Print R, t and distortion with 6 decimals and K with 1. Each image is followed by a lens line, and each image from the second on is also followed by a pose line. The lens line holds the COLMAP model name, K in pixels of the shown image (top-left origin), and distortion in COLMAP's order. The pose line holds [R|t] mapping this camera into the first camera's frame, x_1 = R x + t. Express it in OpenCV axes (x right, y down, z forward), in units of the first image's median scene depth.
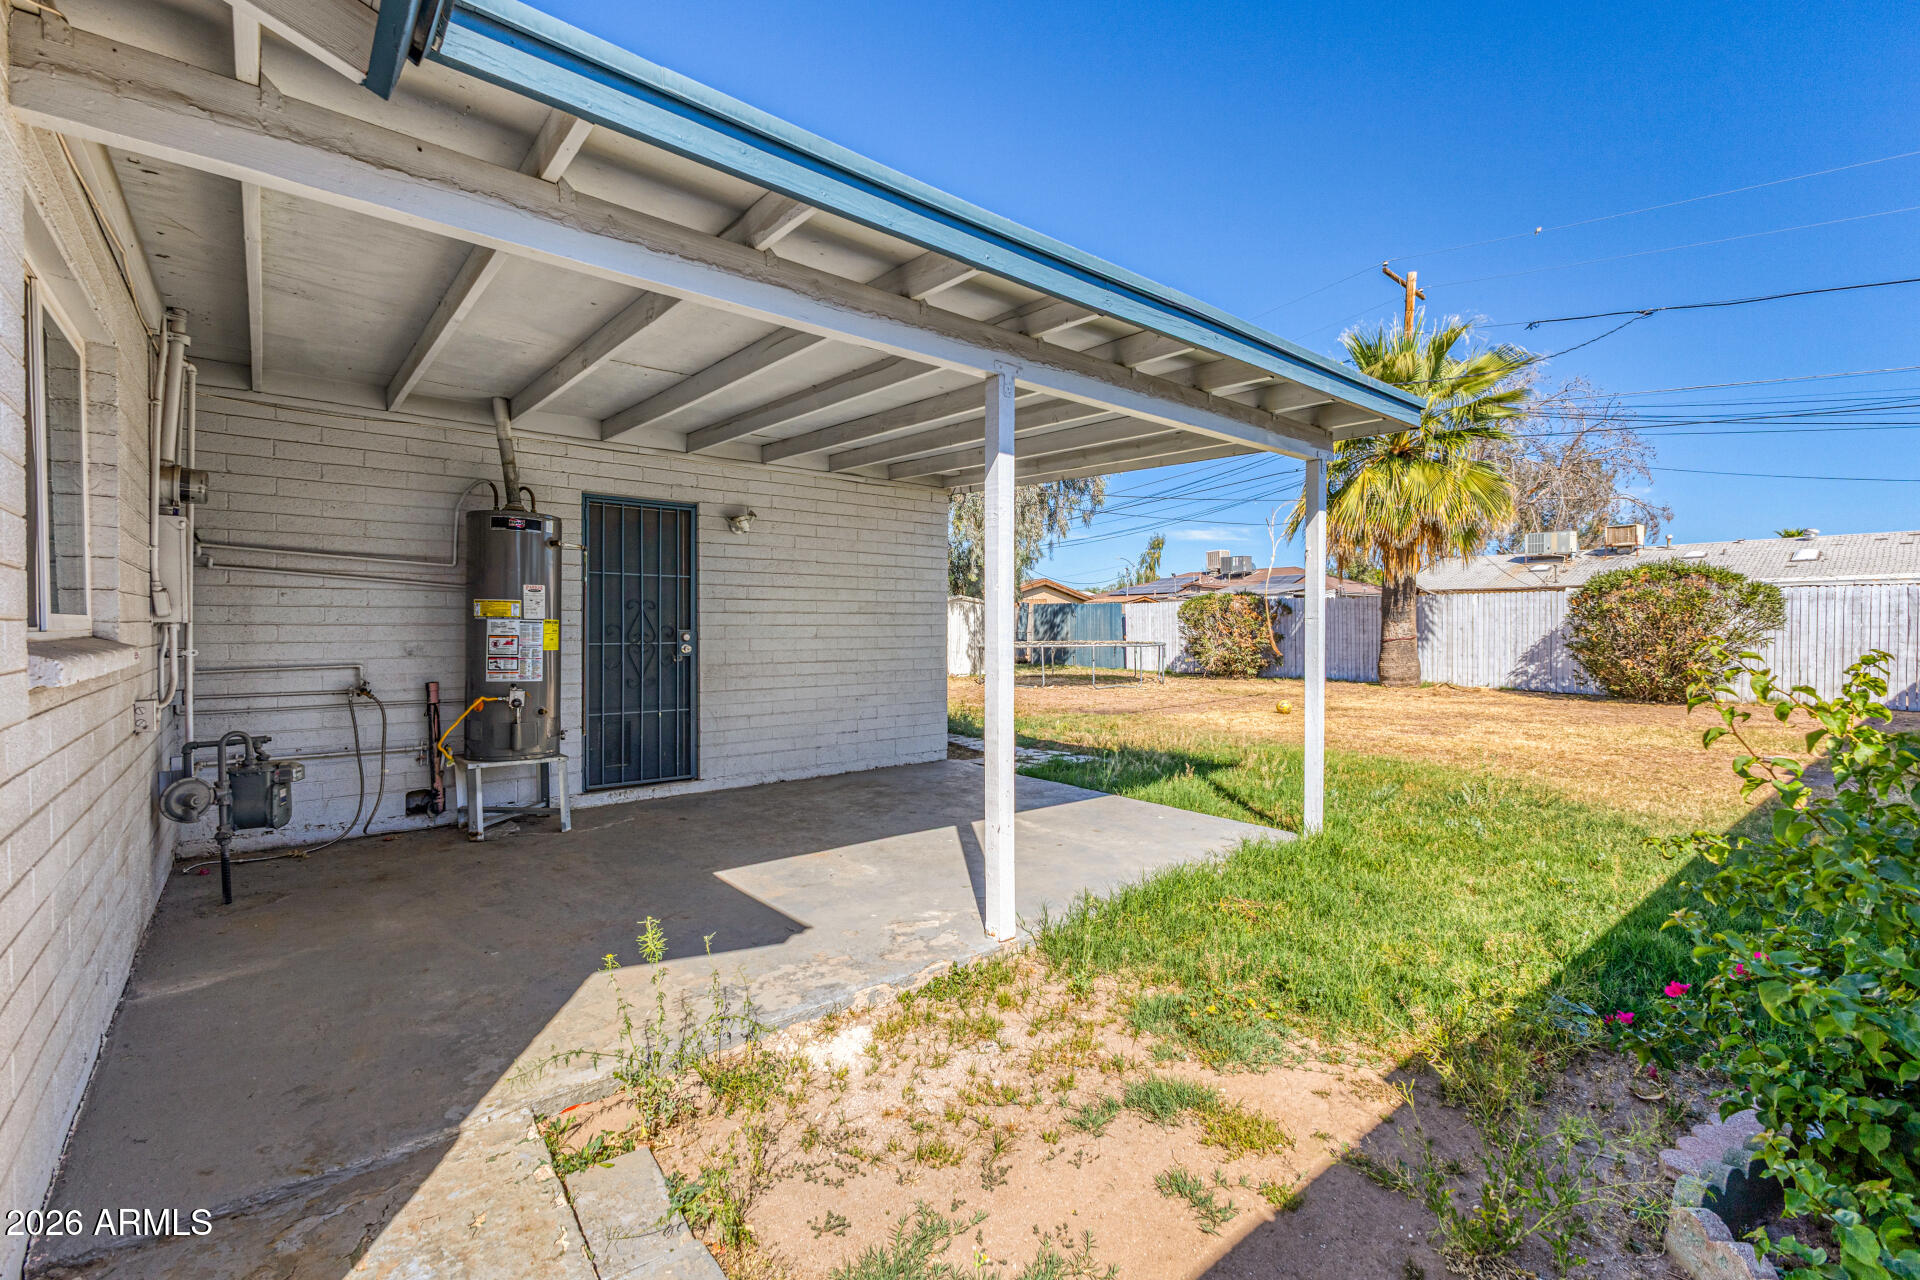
lens RADIAL K [[823.3, 0, 958.8], [0, 823.3, 636.2], [0, 0, 1]] dist [0.006956, -0.001866]
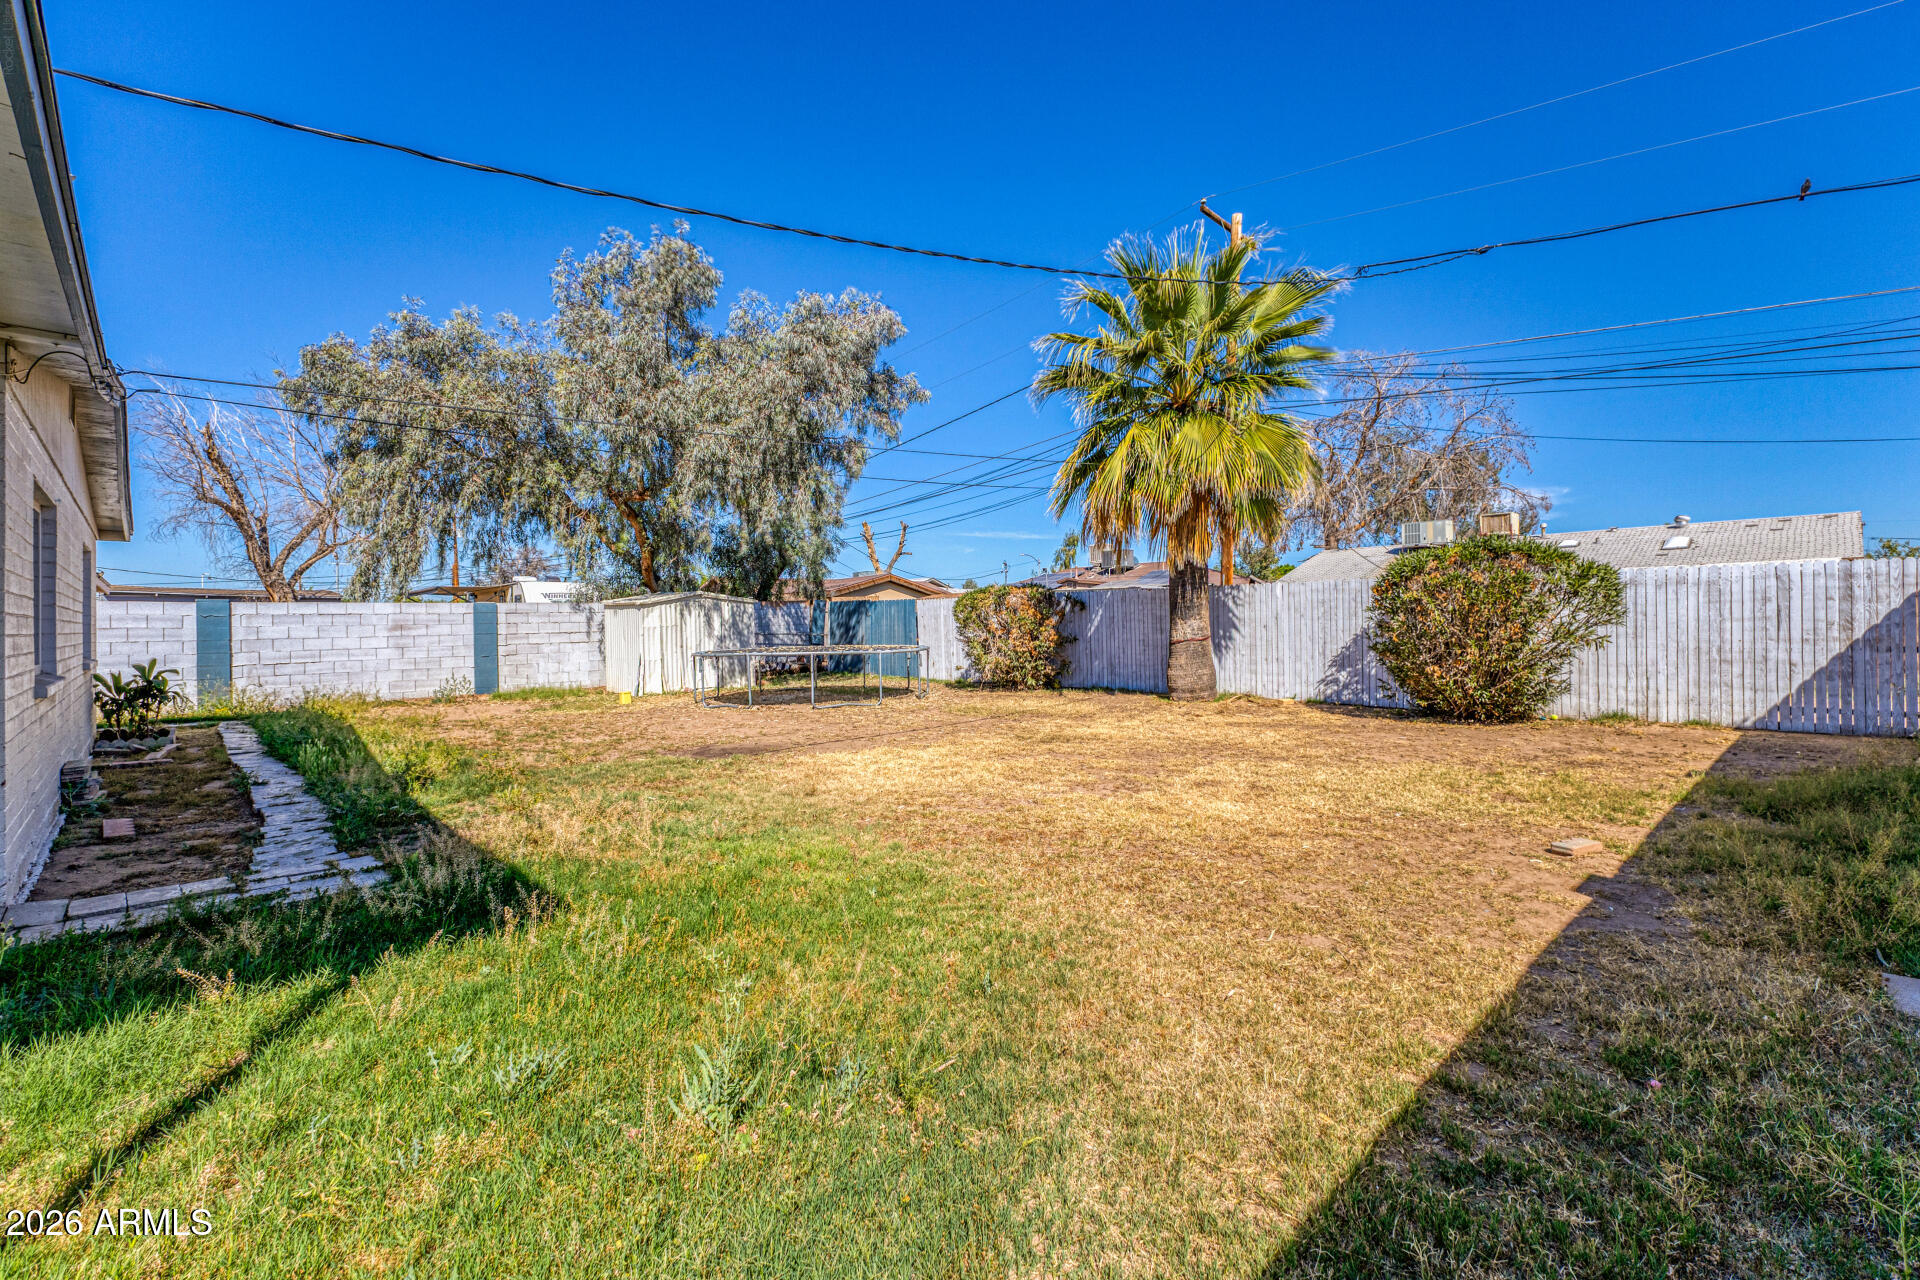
lens RADIAL K [[823.3, 0, 960.7], [0, 823.3, 625.0], [0, 0, 1]] dist [0.006956, -0.001866]
pose [[0.997348, -0.010953, 0.071956, 0.271676], [0.012000, 0.999828, -0.014136, -0.003108], [-0.071789, 0.014962, 0.997308, 0.234414]]
